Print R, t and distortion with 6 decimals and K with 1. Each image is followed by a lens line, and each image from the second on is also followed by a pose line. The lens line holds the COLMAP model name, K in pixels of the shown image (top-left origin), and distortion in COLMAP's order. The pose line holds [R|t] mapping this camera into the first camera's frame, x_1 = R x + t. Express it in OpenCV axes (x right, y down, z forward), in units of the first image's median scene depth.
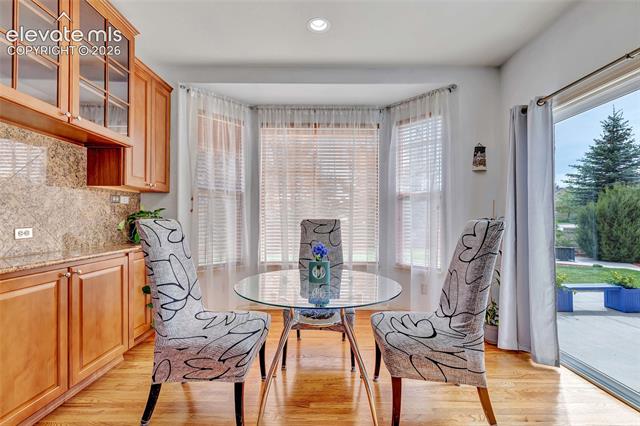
lens RADIAL K [[291.6, 0, 320.9], [0, 291.6, 218.6], [0, 0, 1]] dist [0.009217, -0.000744]
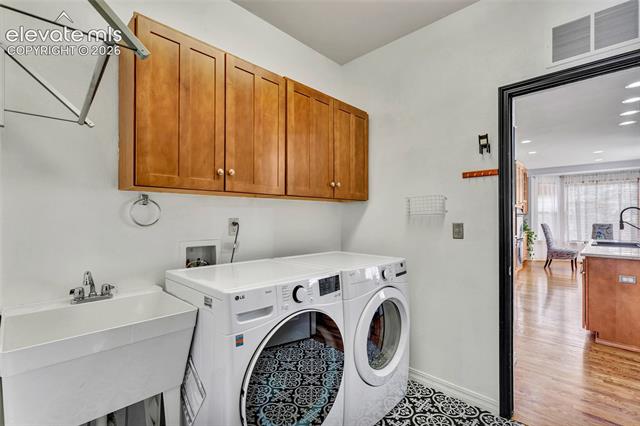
lens RADIAL K [[291.6, 0, 323.3], [0, 291.6, 212.8], [0, 0, 1]] dist [0.009217, -0.000744]
pose [[0.701255, -0.017601, -0.712693, 0.112157], [0.010716, 0.999842, -0.014148, -0.067808], [0.712830, 0.002284, 0.701333, -2.116230]]
